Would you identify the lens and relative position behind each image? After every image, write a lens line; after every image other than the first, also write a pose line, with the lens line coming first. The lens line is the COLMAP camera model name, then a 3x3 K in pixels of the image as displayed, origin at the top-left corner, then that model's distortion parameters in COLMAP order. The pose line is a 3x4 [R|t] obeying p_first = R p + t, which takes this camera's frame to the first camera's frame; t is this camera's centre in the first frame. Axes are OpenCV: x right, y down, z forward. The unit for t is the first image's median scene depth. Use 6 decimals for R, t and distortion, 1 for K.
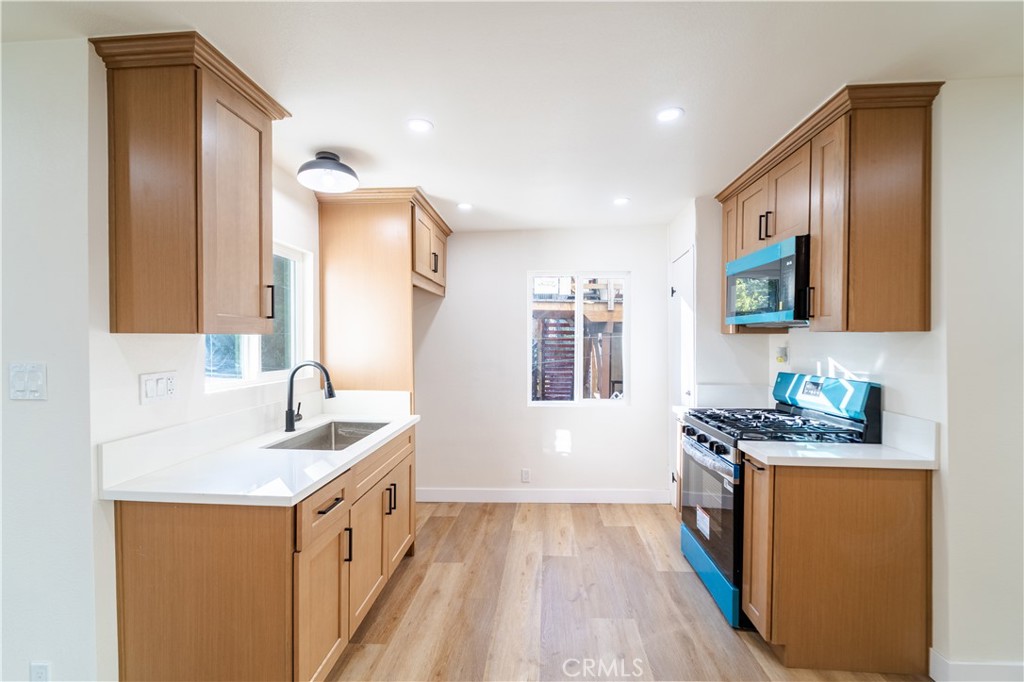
lens RADIAL K [[421.4, 0, 517.1], [0, 421.4, 345.8], [0, 0, 1]] dist [0.004457, -0.003217]
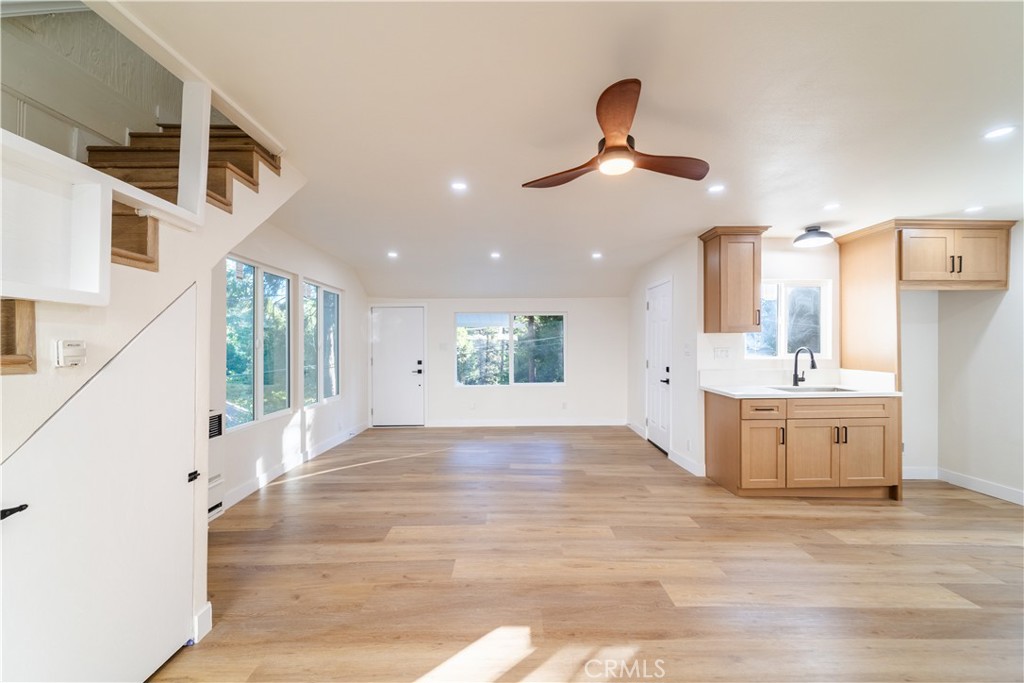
lens RADIAL K [[421.4, 0, 520.0], [0, 421.4, 346.0], [0, 0, 1]] dist [0.004457, -0.003217]
pose [[0.088834, 0.004559, -0.996036, 1.141639], [-0.009795, 0.999945, 0.003703, 0.038116], [0.995998, 0.009427, 0.088874, -0.325545]]
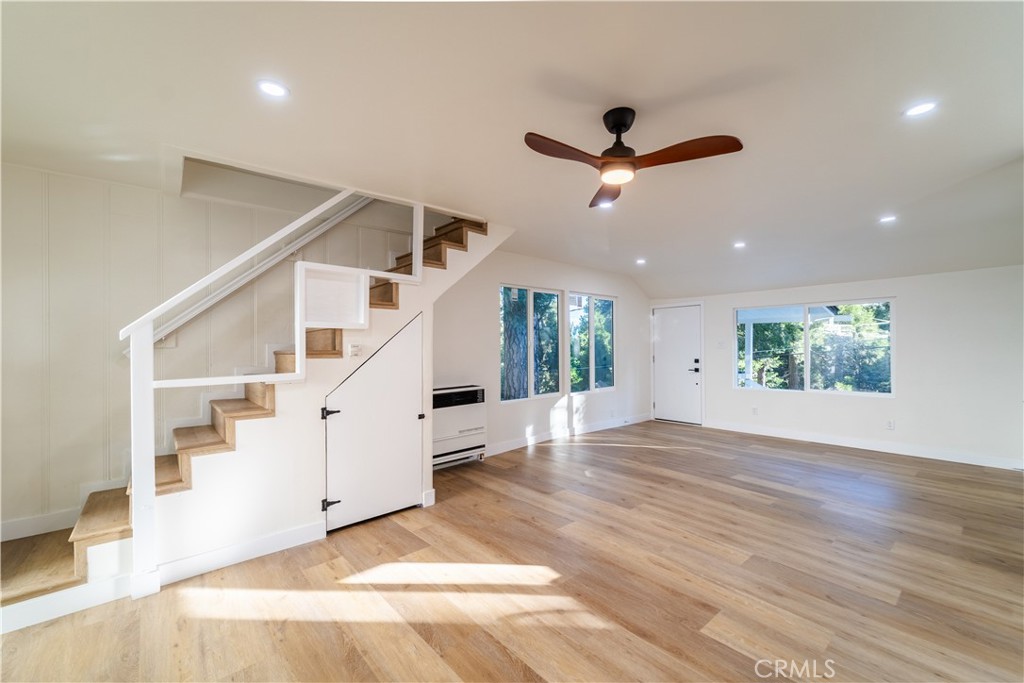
lens RADIAL K [[421.4, 0, 517.6], [0, 421.4, 345.8], [0, 0, 1]] dist [0.004457, -0.003217]
pose [[-0.704087, 0.009608, -0.710048, 1.104864], [0.001636, 0.999928, 0.011909, 0.027936], [0.710111, 0.007223, -0.704052, 0.398141]]
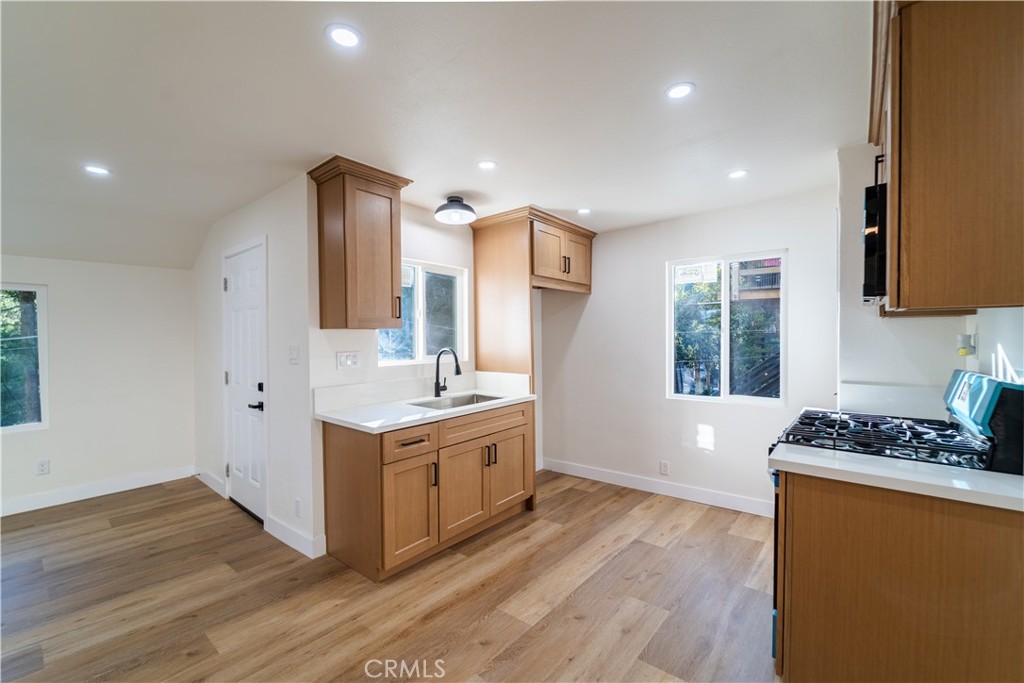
lens RADIAL K [[421.4, 0, 521.3], [0, 421.4, 343.7], [0, 0, 1]] dist [0.004457, -0.003217]
pose [[0.818010, 0.001420, -0.575202, 0.512208], [0.002959, 0.999973, 0.006676, 0.014273], [0.575197, -0.007163, 0.817984, 0.000436]]
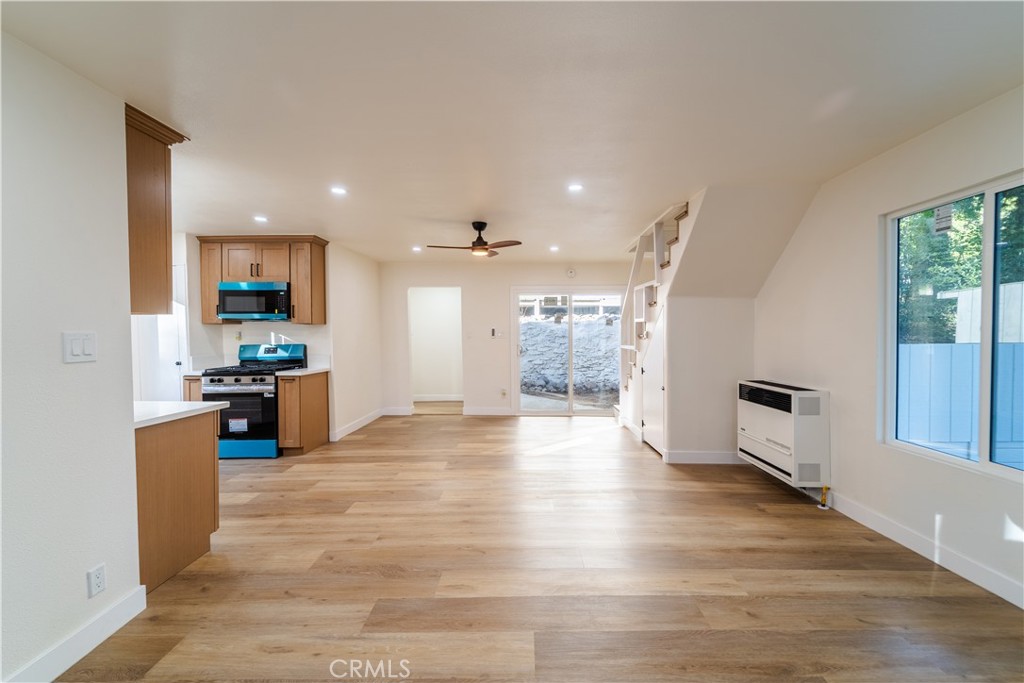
lens RADIAL K [[421.4, 0, 518.1], [0, 421.4, 344.2], [0, 0, 1]] dist [0.004457, -0.003217]
pose [[-0.047503, -0.023396, 0.998597, -1.501874], [0.015725, 0.999584, 0.024167, 0.040181], [-0.998747, 0.016851, -0.047115, -0.141474]]
